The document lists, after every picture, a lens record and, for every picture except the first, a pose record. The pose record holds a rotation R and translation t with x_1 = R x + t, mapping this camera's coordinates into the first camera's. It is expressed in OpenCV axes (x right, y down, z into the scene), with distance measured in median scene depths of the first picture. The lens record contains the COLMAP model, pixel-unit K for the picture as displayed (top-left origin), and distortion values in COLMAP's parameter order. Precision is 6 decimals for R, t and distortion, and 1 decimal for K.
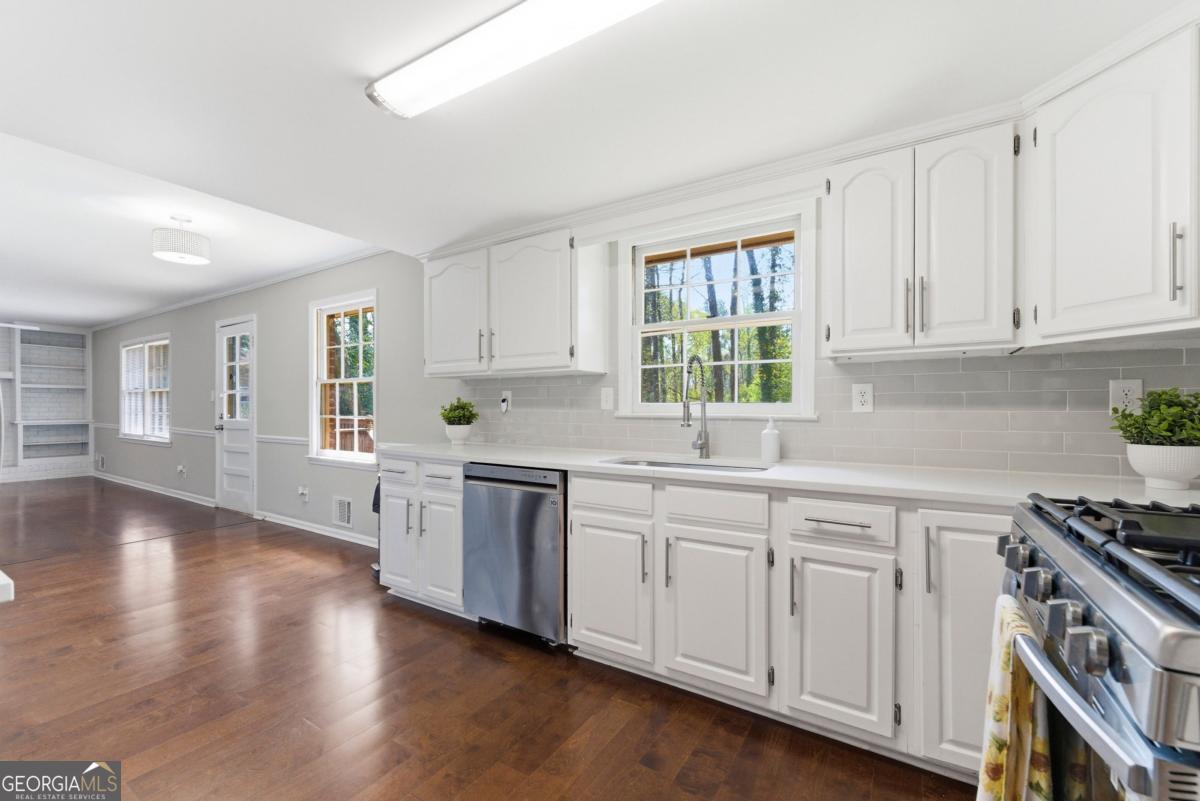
lens RADIAL K [[488.5, 0, 600.1], [0, 488.5, 406.1], [0, 0, 1]] dist [-0.000191, -0.000107]
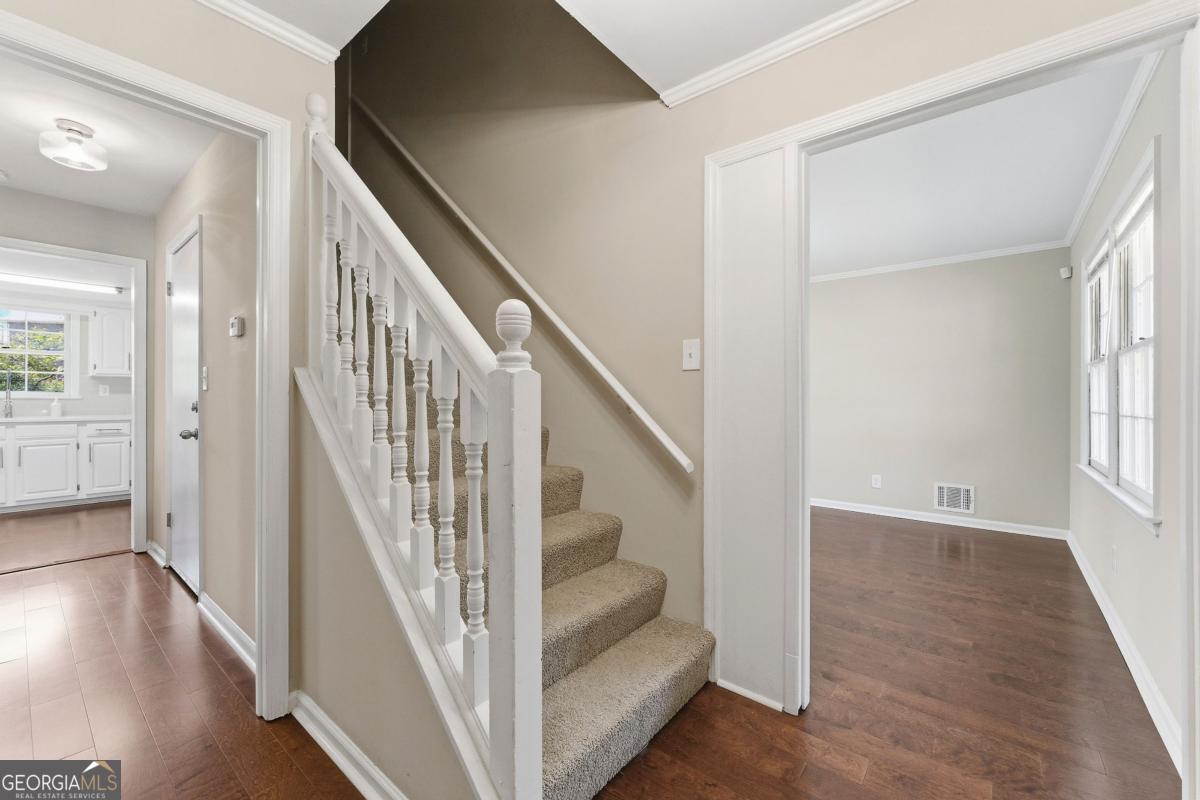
lens RADIAL K [[483.8, 0, 594.0], [0, 483.8, 400.0], [0, 0, 1]] dist [0.001068, 0.000081]
pose [[0.127191, -0.003290, 0.991873, -1.693209], [-0.002991, 0.999989, 0.003700, 0.017135], [-0.991874, -0.003437, 0.127180, -1.920401]]
